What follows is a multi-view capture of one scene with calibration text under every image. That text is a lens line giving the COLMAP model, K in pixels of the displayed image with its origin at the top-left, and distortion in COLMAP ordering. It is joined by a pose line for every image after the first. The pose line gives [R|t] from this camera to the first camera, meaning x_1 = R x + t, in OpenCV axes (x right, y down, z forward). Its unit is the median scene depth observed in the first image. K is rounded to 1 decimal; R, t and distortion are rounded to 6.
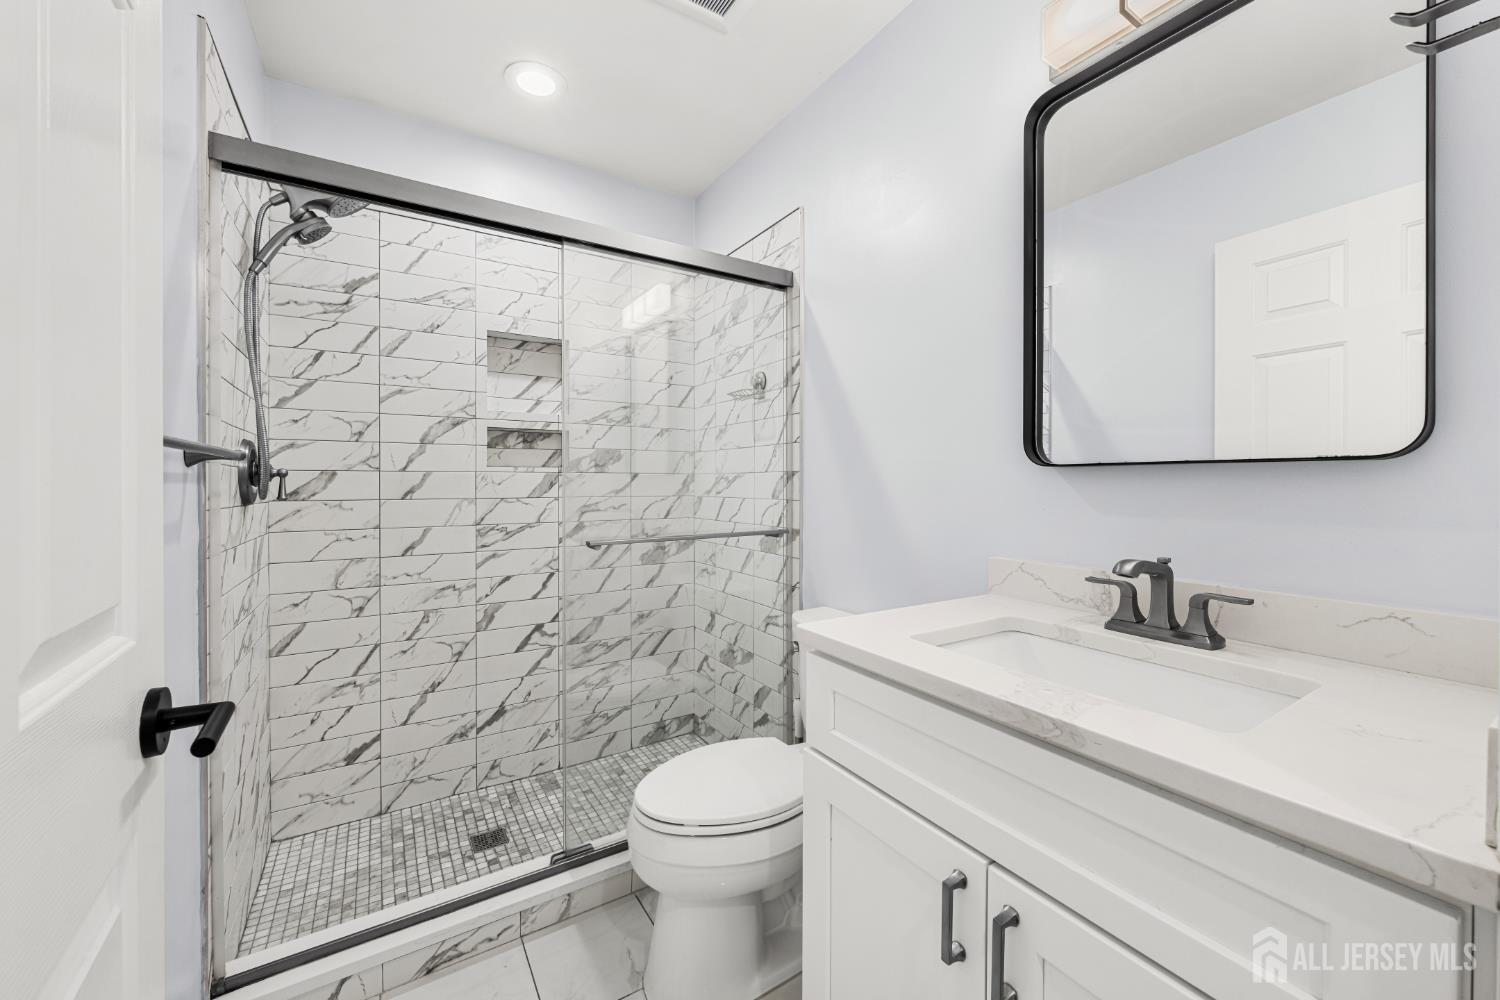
lens RADIAL K [[589.7, 0, 695.9], [0, 589.7, 487.2], [0, 0, 1]] dist [-0.000822, -0.000987]
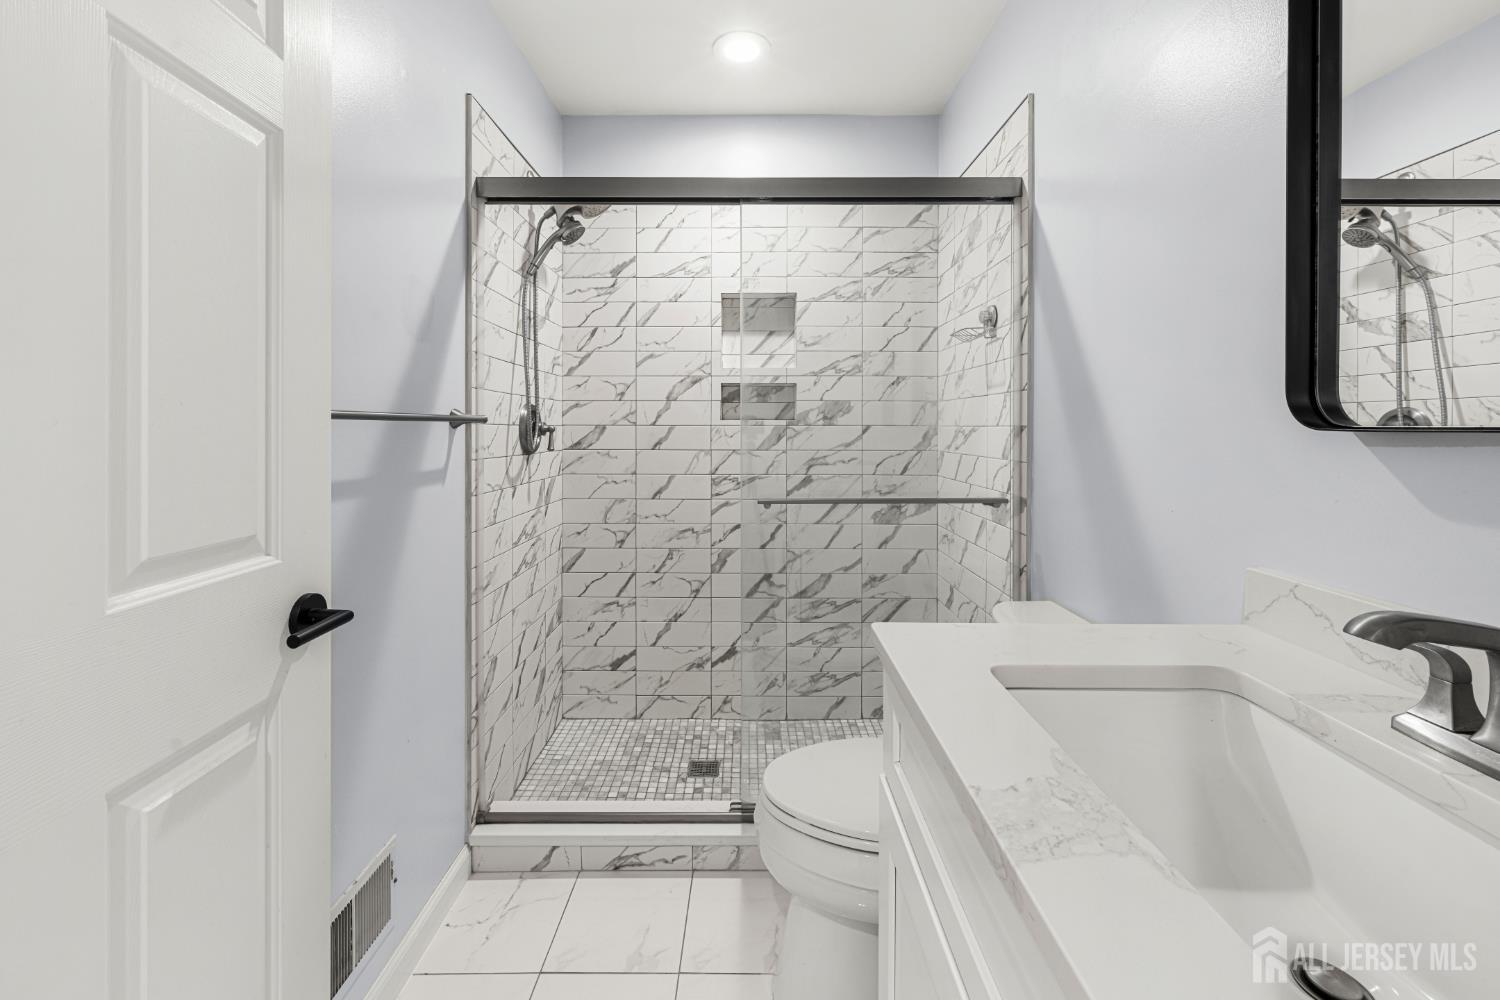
lens RADIAL K [[589.7, 0, 739.2], [0, 589.7, 427.8], [0, 0, 1]] dist [-0.000822, -0.000987]
pose [[0.850709, 0.002413, -0.525631, 0.249721], [-0.002902, 0.999996, -0.000107, -0.022455], [0.525628, 0.001616, 0.850713, 0.109727]]
